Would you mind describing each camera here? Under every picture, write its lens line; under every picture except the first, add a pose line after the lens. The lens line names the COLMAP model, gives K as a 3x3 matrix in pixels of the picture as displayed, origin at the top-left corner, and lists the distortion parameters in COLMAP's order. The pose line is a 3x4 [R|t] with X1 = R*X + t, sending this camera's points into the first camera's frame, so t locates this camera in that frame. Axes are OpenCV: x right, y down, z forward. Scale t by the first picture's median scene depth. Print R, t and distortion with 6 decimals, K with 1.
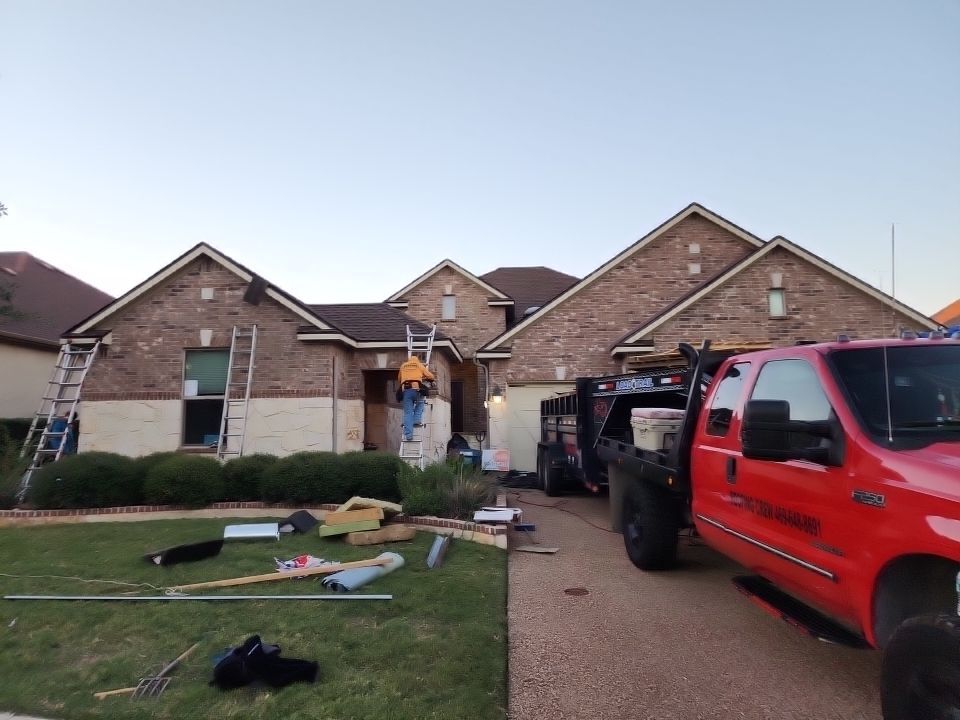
lens RADIAL K [[655.2, 0, 480.0], [0, 655.2, 360.0], [0, 0, 1]] dist [0.084132, -0.079504]
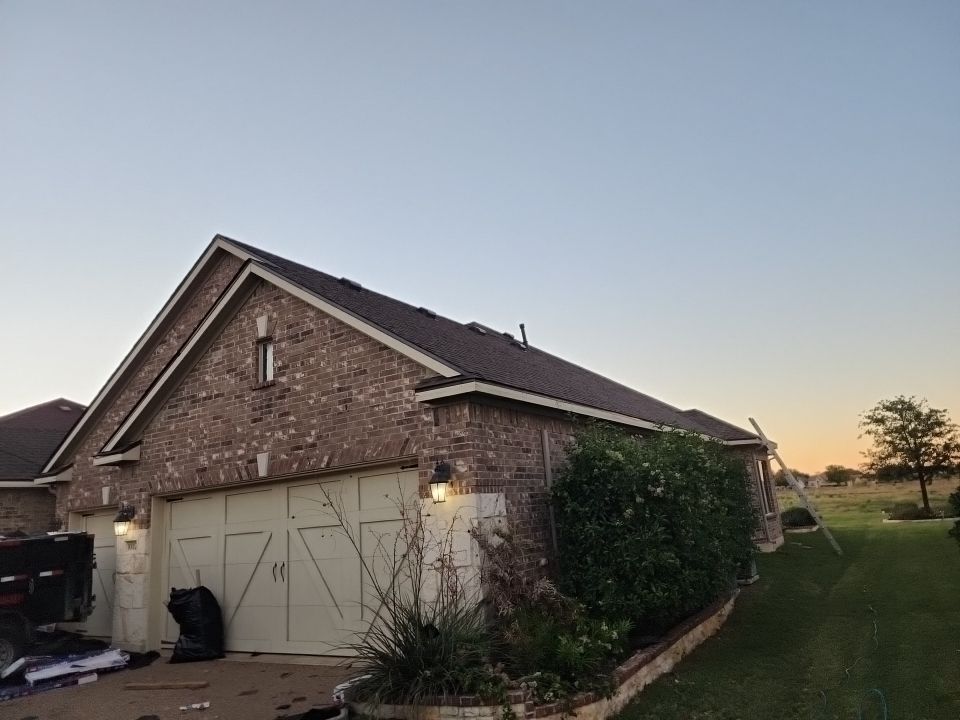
lens RADIAL K [[655.2, 0, 480.0], [0, 655.2, 360.0], [0, 0, 1]] dist [0.084132, -0.079504]
pose [[0.879247, -0.166001, -0.446507, 0.905936], [0.124244, 0.984789, -0.121465, 0.014006], [0.459879, 0.051322, 0.886497, 0.536820]]
